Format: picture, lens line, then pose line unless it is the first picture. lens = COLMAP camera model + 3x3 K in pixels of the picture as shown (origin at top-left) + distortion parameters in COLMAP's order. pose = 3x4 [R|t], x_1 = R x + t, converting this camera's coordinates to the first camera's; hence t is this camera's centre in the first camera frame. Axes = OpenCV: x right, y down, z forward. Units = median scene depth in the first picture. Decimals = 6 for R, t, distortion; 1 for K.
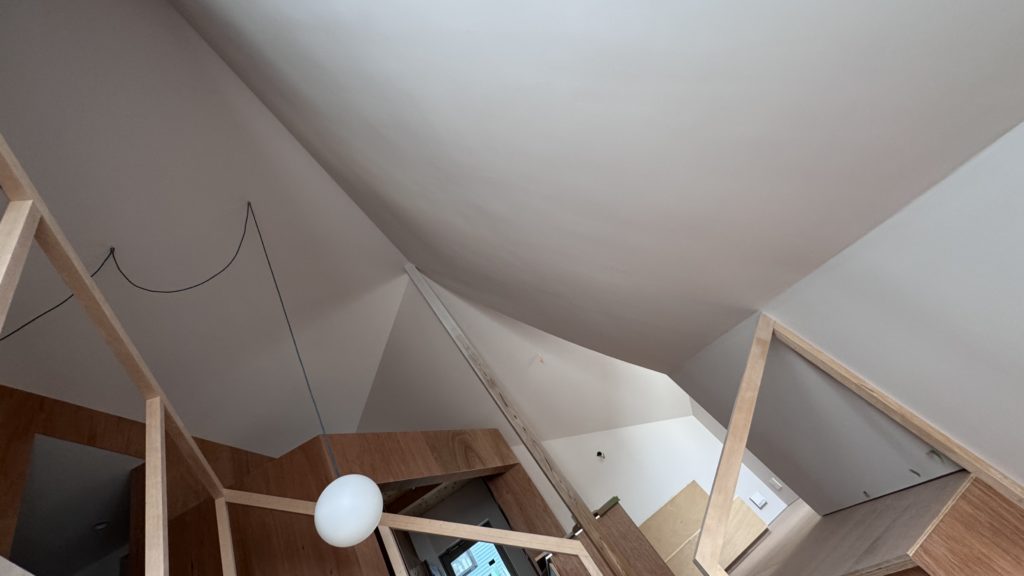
lens RADIAL K [[410.1, 0, 511.5], [0, 410.1, 289.5], [0, 0, 1]] dist [0.000678, -0.000156]
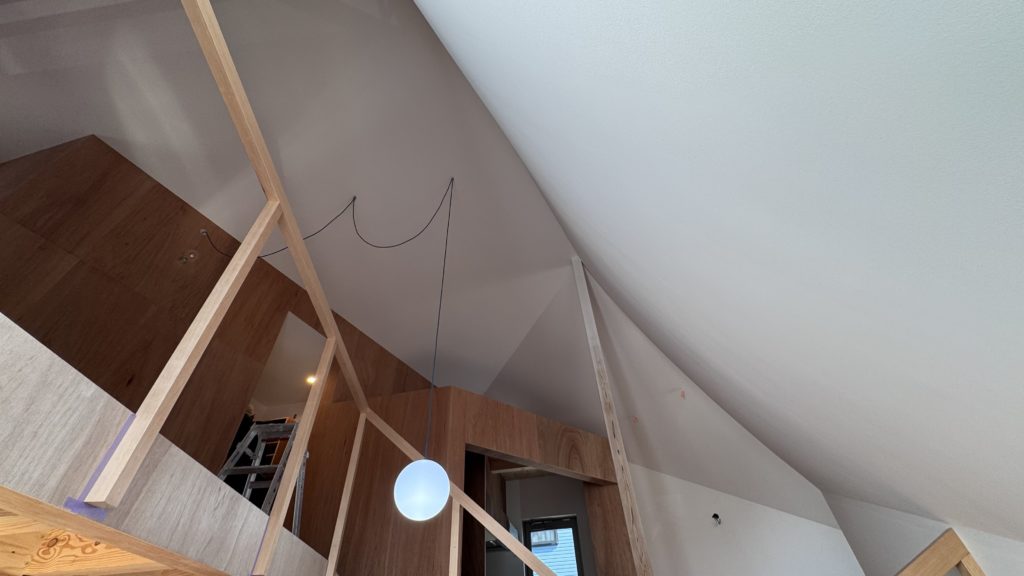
lens RADIAL K [[410.1, 0, 511.5], [0, 410.1, 289.5], [0, 0, 1]] dist [0.000678, -0.000156]
pose [[0.860697, 0.314266, -0.400547, 0.048088], [-0.278699, 0.949233, 0.145890, -0.101048], [0.426061, -0.013935, 0.904587, 0.018605]]
